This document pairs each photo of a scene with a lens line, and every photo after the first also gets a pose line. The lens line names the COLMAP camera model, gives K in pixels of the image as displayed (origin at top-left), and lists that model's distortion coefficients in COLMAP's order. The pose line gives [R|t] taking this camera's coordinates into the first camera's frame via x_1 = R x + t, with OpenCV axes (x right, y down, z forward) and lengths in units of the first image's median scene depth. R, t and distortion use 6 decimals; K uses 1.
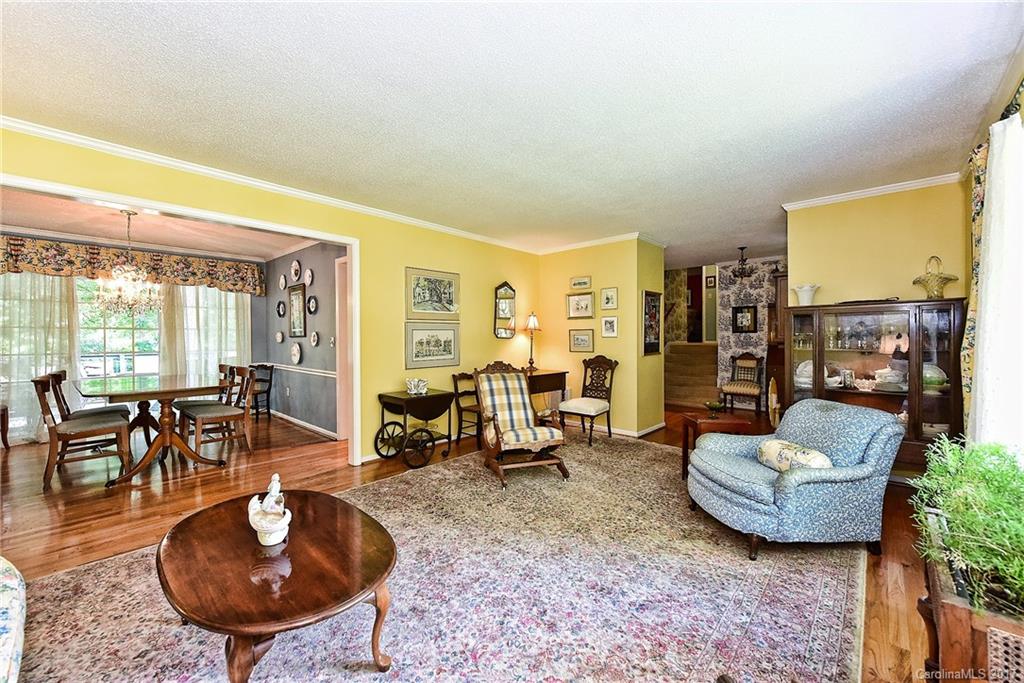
lens RADIAL K [[403.5, 0, 508.4], [0, 403.5, 341.5], [0, 0, 1]] dist [0.000208, -0.000031]
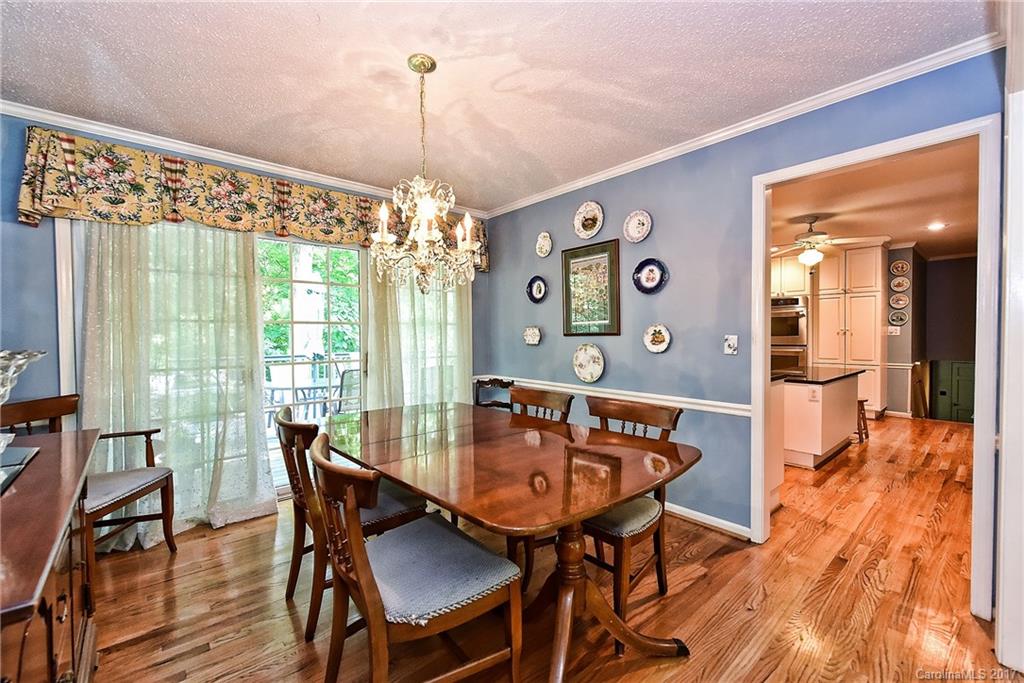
lens RADIAL K [[422.0, 0, 513.8], [0, 422.0, 339.2], [0, 0, 1]] dist [-0.000988, -0.000962]
pose [[0.993759, -0.008233, -0.111244, -0.656270], [0.008721, 0.999954, 0.003904, -0.009475], [0.111207, -0.004850, 0.993785, 0.452565]]
